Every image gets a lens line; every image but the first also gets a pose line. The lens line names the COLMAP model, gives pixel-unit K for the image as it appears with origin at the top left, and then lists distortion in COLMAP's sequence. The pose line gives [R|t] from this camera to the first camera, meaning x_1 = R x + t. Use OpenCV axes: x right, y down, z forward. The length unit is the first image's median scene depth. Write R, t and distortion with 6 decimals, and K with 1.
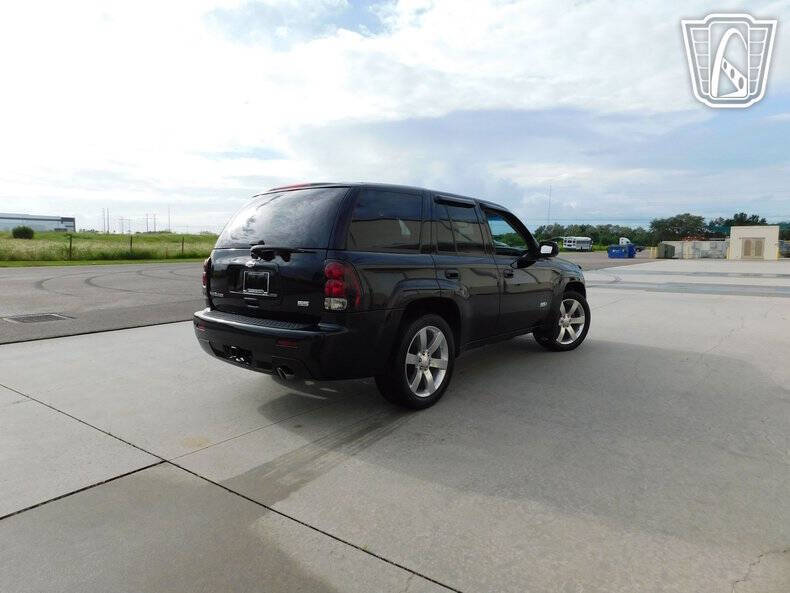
lens RADIAL K [[539.7, 0, 416.1], [0, 539.7, 296.6], [0, 0, 1]] dist [-0.082184, 0.073391]
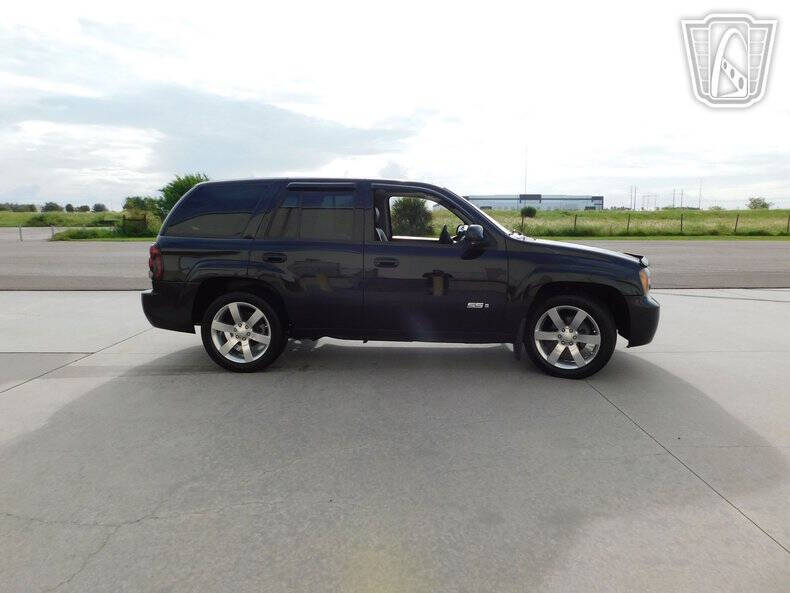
lens RADIAL K [[537.2, 0, 395.0], [0, 537.2, 296.5], [0, 0, 1]] dist [-0.005682, -0.001687]
pose [[0.544588, 0.110483, -0.831395, 0.099842], [-0.074085, 0.993748, 0.083530, -0.006760], [0.835425, 0.016105, 0.549368, 0.055258]]
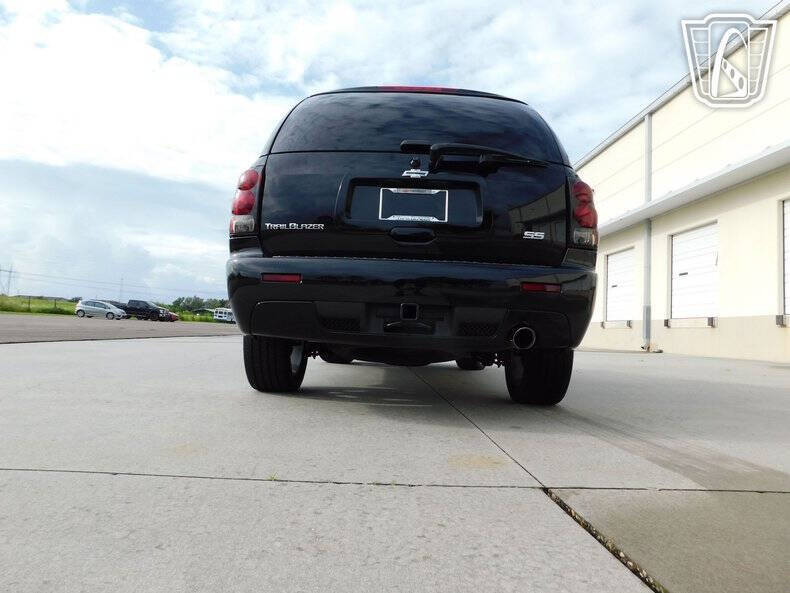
lens RADIAL K [[521.8, 0, 432.6], [0, 521.8, 285.5], [0, 0, 1]] dist [-0.062236, 0.042705]
pose [[0.762286, 0.082067, 0.642016, -0.054364], [0.025950, 0.987256, -0.157009, 0.013172], [-0.646719, 0.136346, 0.750442, 0.044947]]
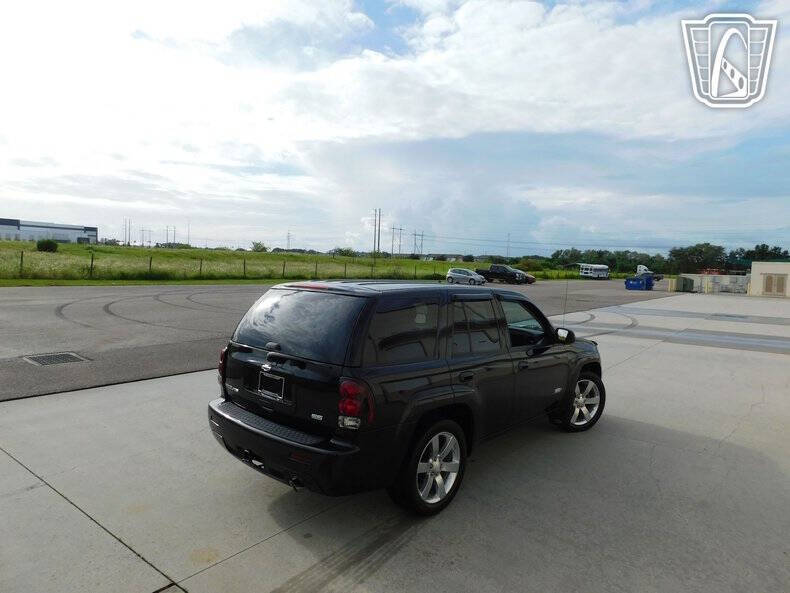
lens RADIAL K [[539.5, 0, 415.8], [0, 539.5, 296.7], [0, 0, 1]] dist [-0.066873, 0.053150]
pose [[0.998859, 0.038878, -0.027742, -0.000567], [-0.039736, 0.998727, -0.031082, -0.014041], [0.026498, 0.032149, 0.999132, -0.000231]]
